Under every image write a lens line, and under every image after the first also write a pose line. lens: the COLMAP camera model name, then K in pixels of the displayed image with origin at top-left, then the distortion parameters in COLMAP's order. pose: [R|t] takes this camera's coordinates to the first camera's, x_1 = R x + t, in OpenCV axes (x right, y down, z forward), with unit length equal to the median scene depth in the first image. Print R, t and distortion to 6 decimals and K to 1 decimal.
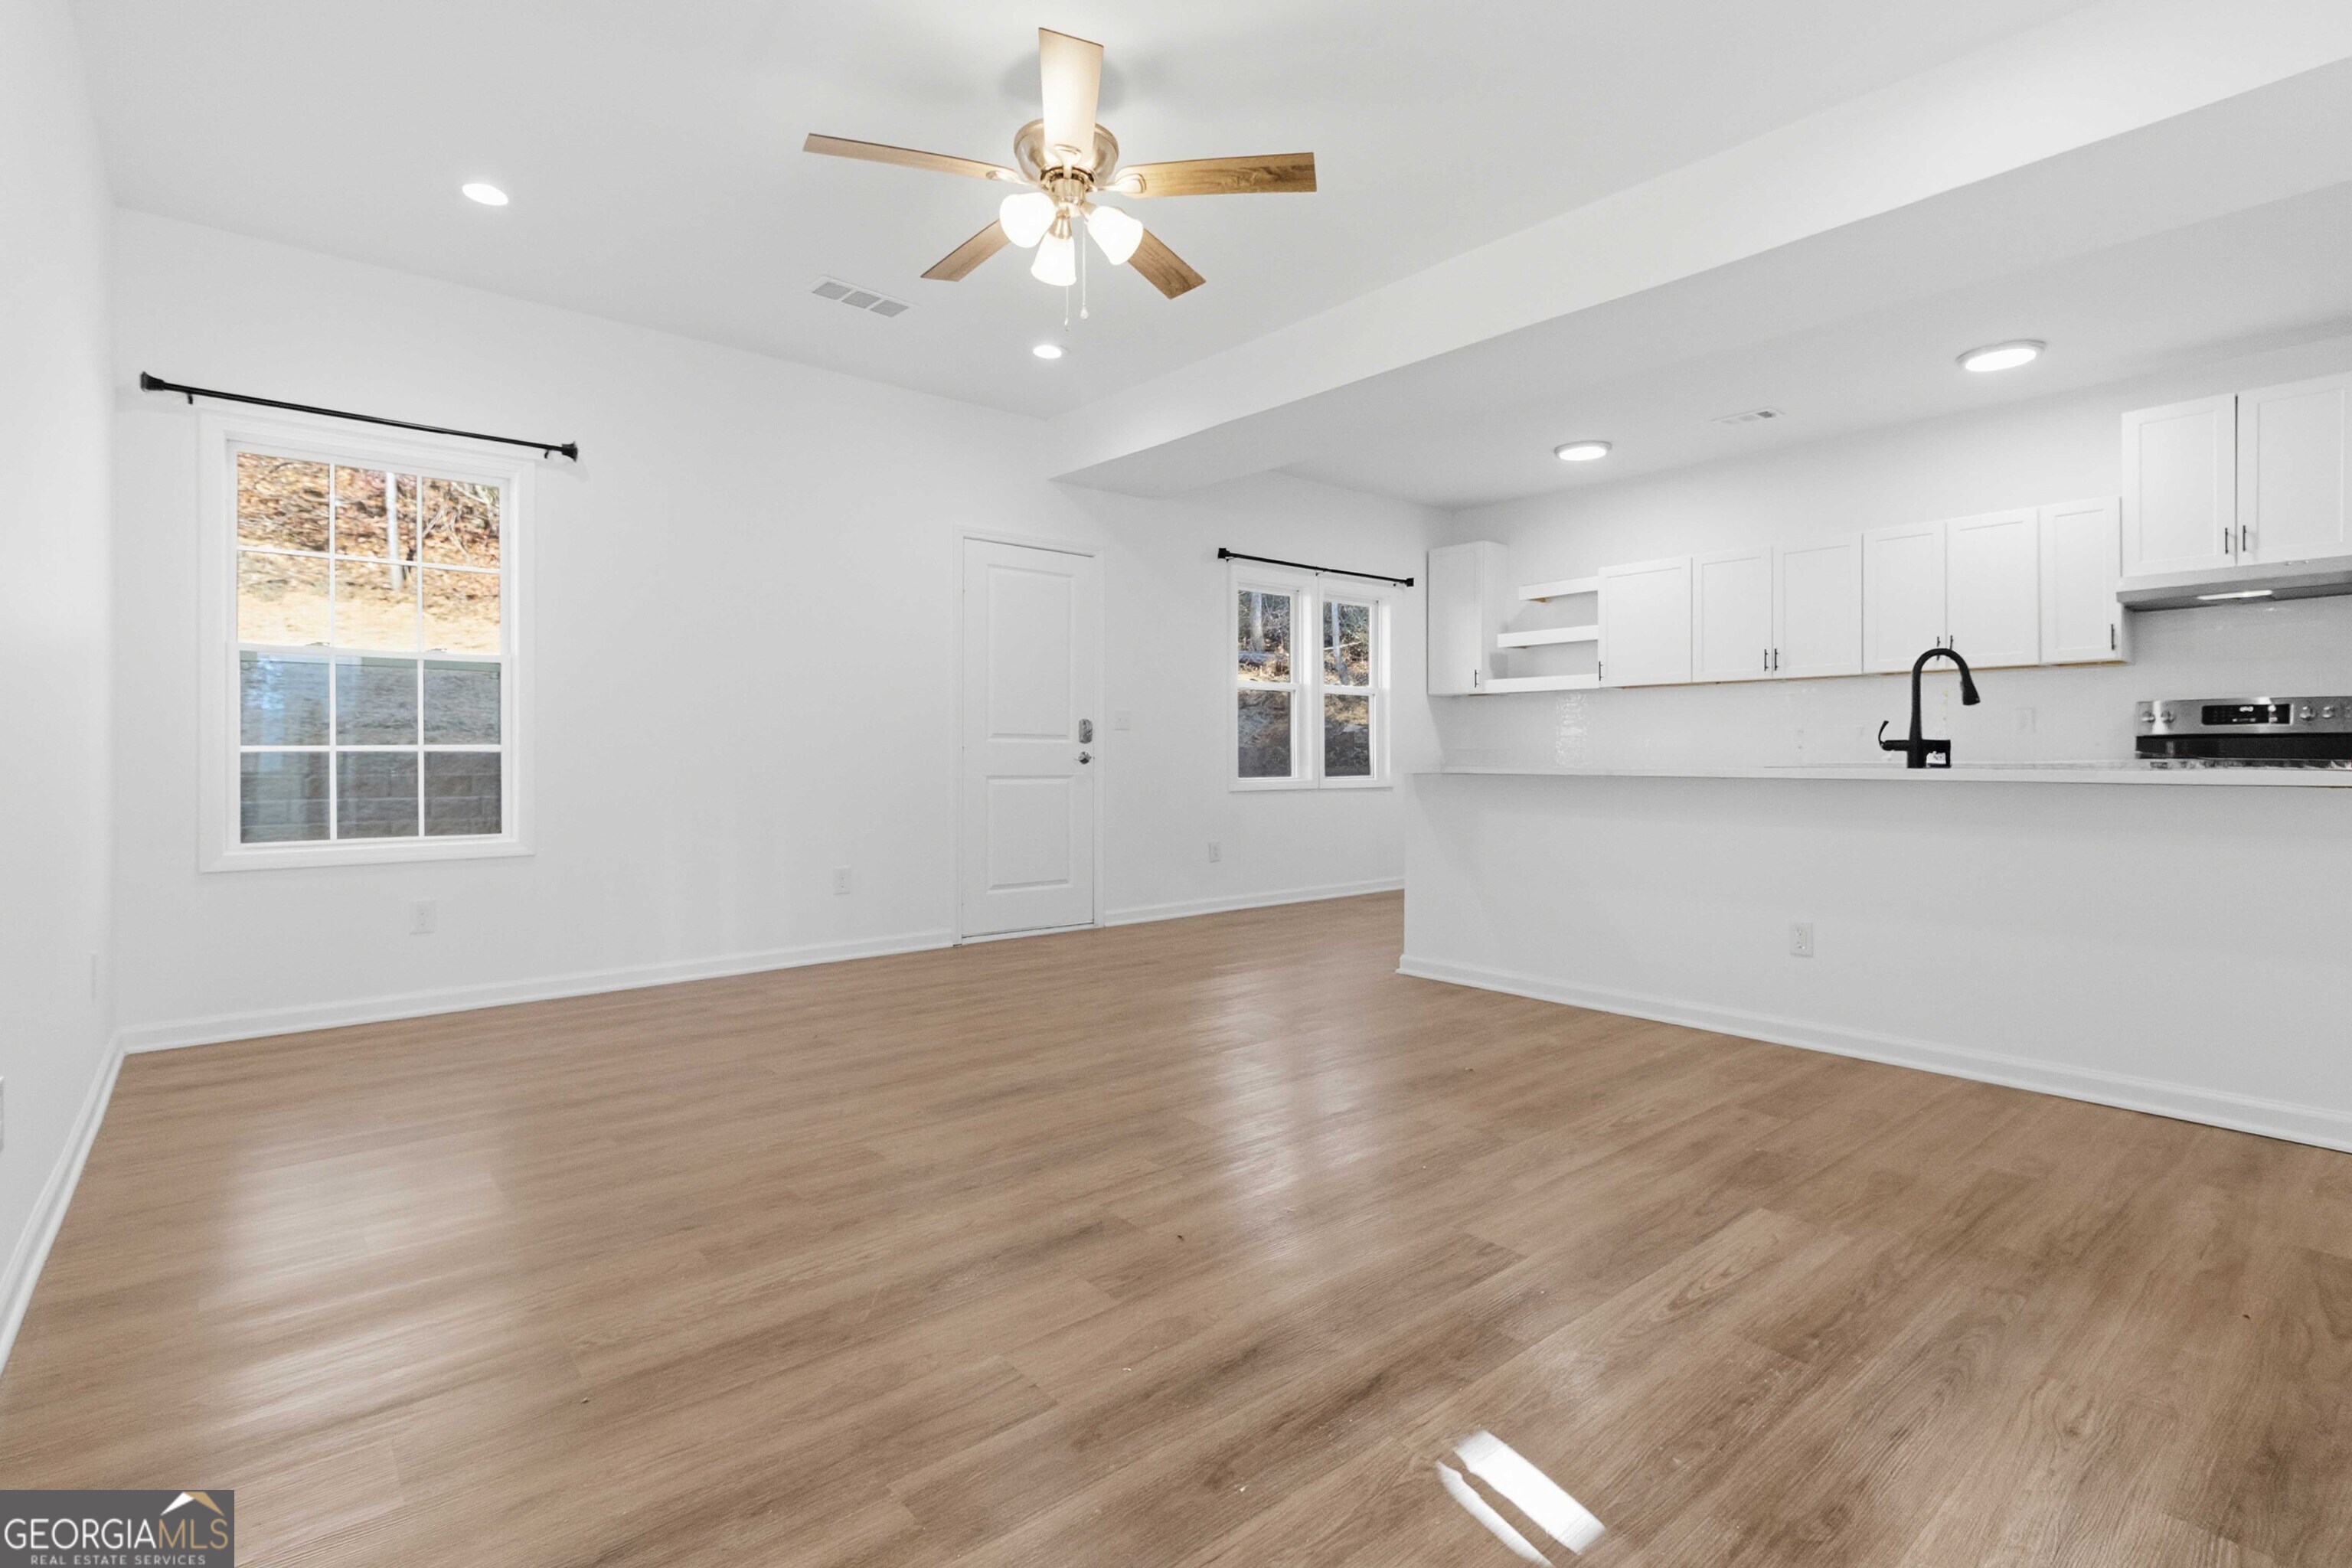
lens RADIAL K [[1097.2, 0, 1187.0], [0, 1097.2, 766.3], [0, 0, 1]] dist [0.002089, -0.000091]
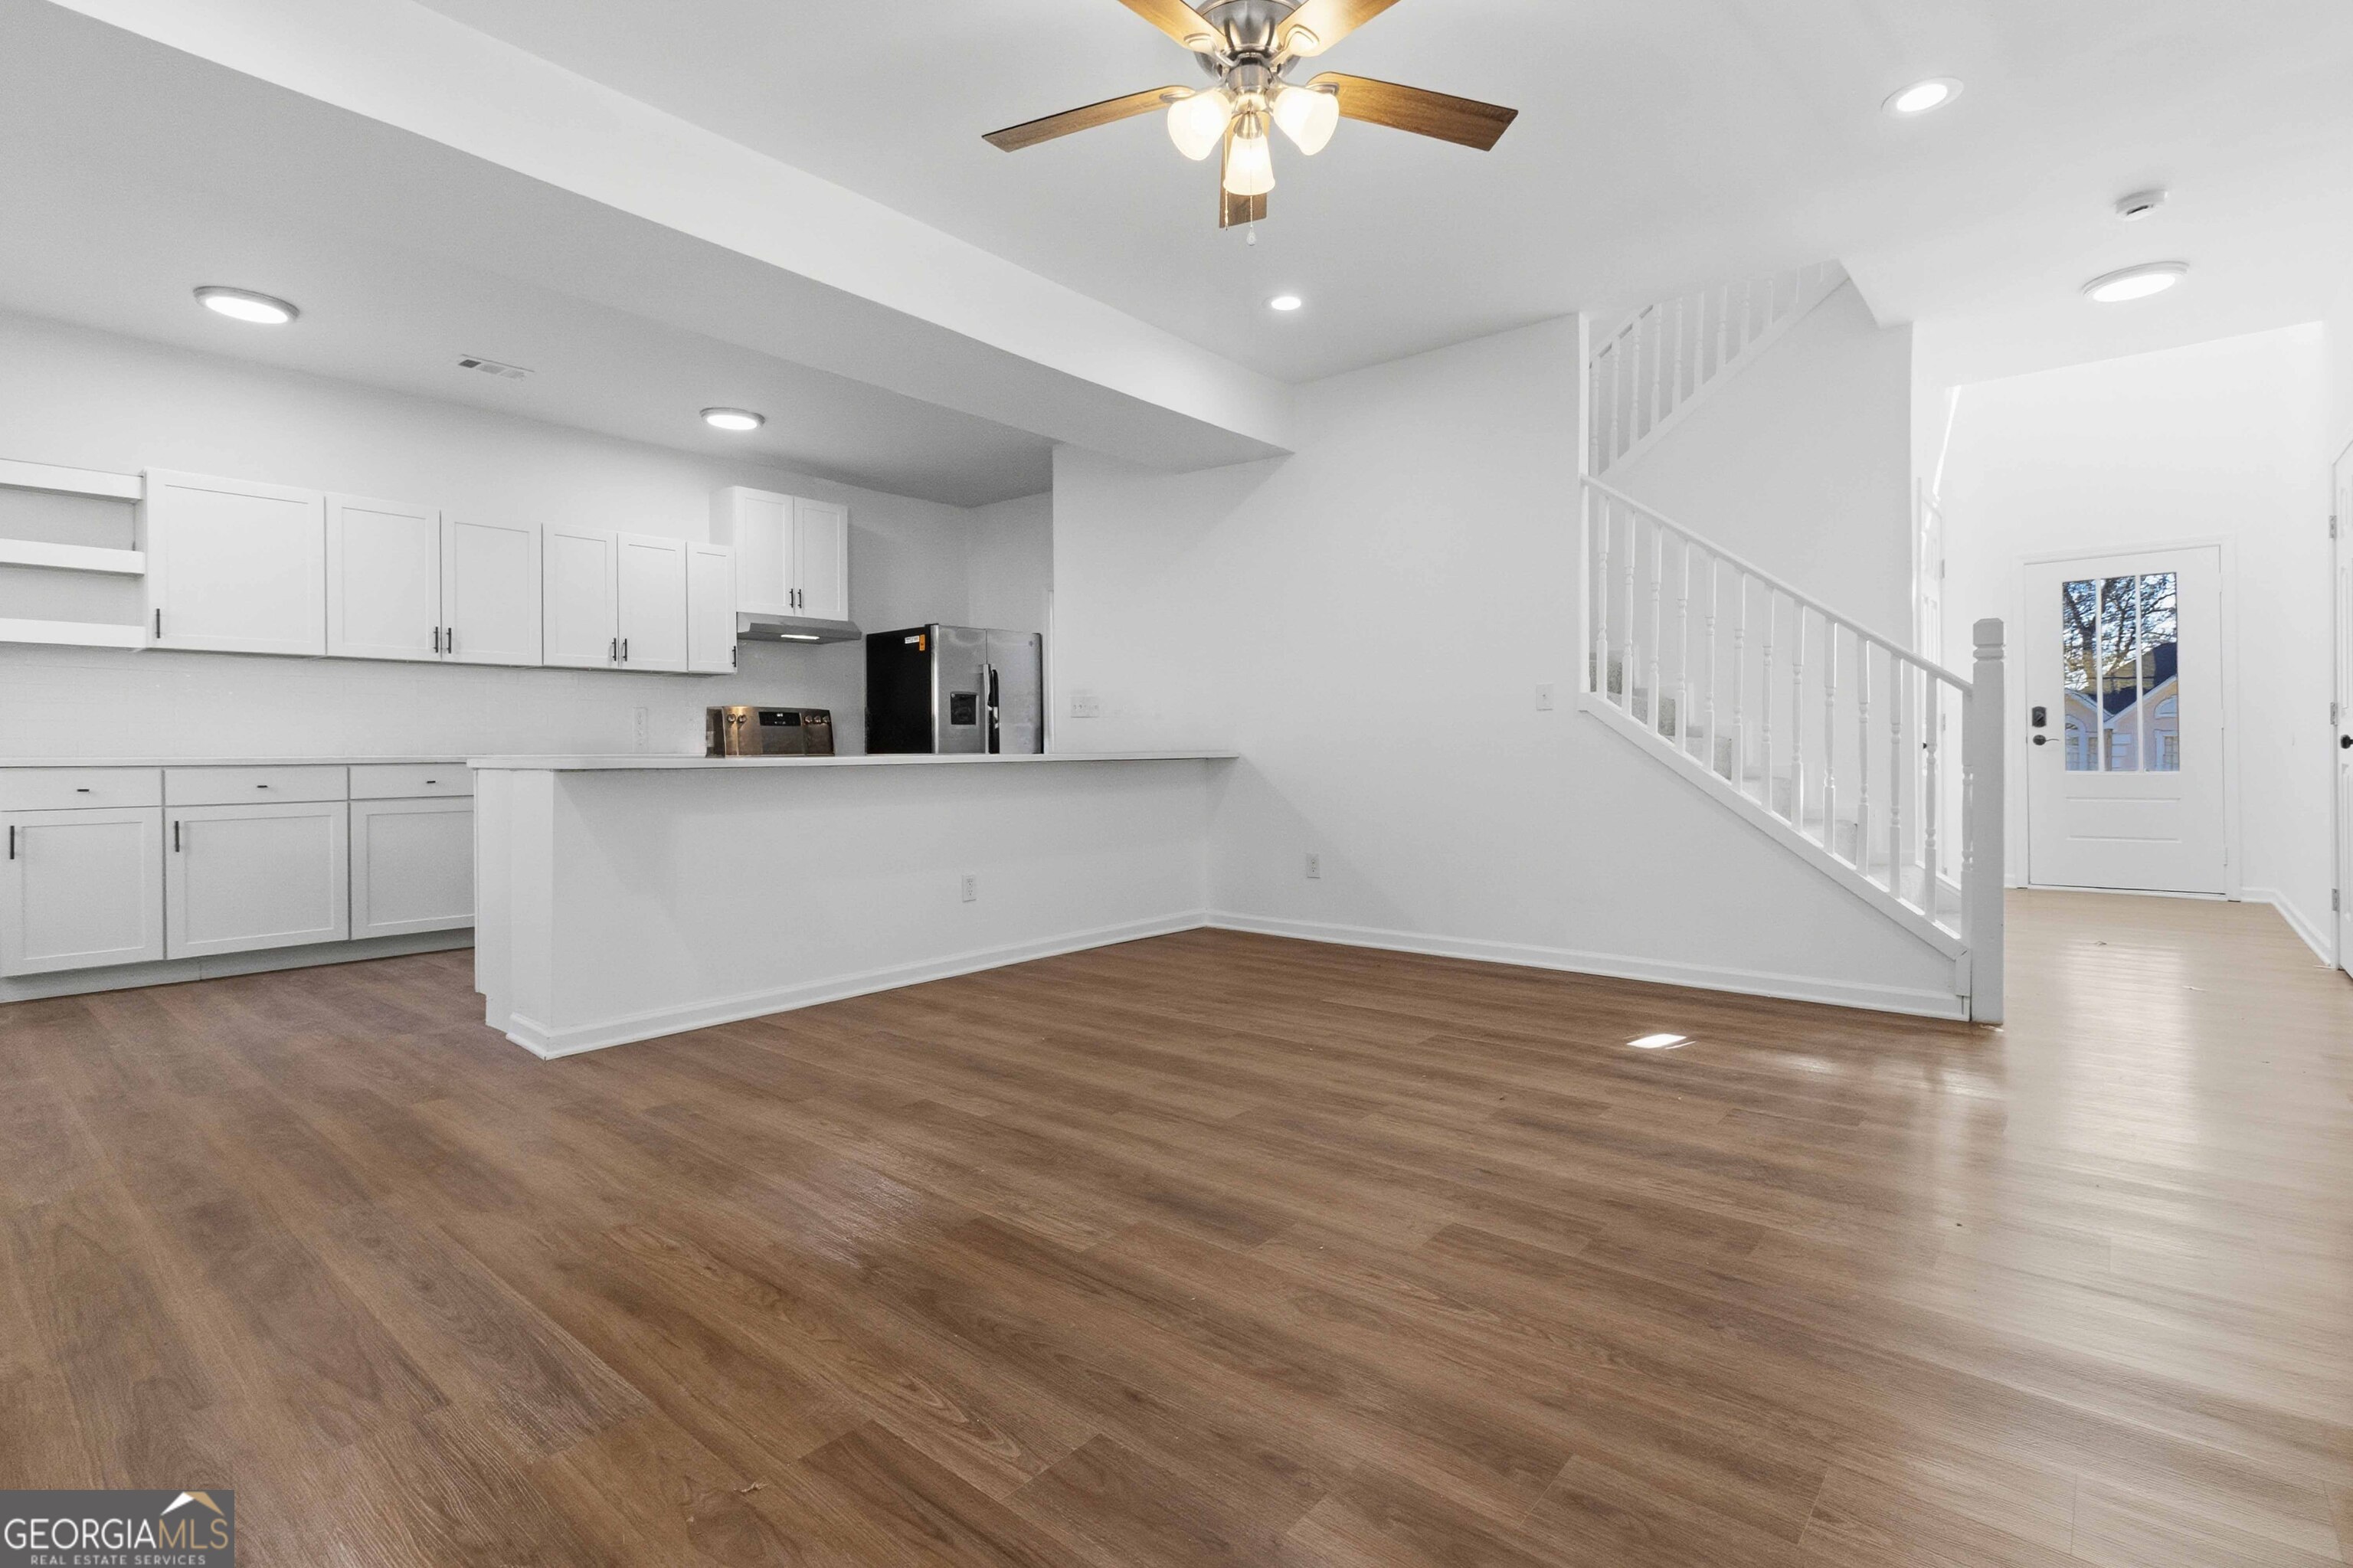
lens RADIAL K [[1097.7, 0, 1219.7], [0, 1097.7, 734.6], [0, 0, 1]] dist [0.002089, -0.000091]
pose [[-0.168253, 0.011595, 0.985676, -0.919280], [0.016846, 0.999819, -0.008886, -0.006296], [-0.985600, 0.015110, -0.168418, 1.126123]]
